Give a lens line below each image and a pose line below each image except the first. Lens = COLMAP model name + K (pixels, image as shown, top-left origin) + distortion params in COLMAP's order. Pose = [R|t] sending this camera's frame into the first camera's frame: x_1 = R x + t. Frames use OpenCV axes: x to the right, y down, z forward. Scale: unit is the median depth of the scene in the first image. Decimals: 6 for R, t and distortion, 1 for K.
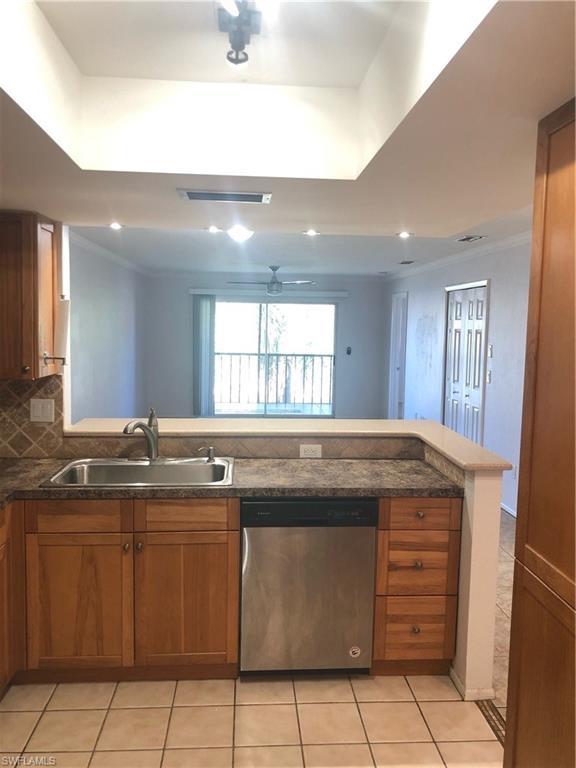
lens RADIAL K [[631.6, 0, 288.0], [0, 631.6, 384.0], [0, 0, 1]] dist [-0.005861, -0.004415]
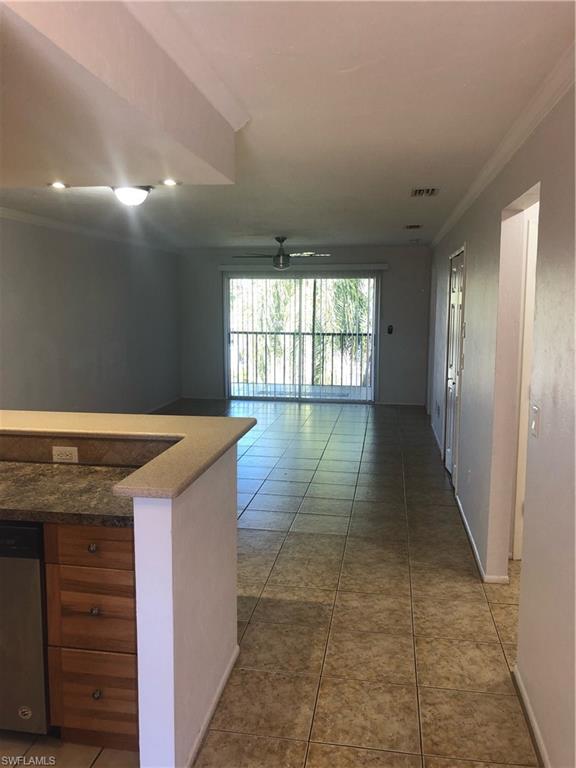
lens RADIAL K [[639.3, 0, 288.0], [0, 639.3, 384.0], [0, 0, 1]] dist [0.007797, 0.000995]
pose [[0.976035, 0.016662, -0.216973, 0.503152], [-0.009287, 0.999345, 0.034967, -0.018387], [0.217414, -0.032114, 0.975551, 0.246759]]
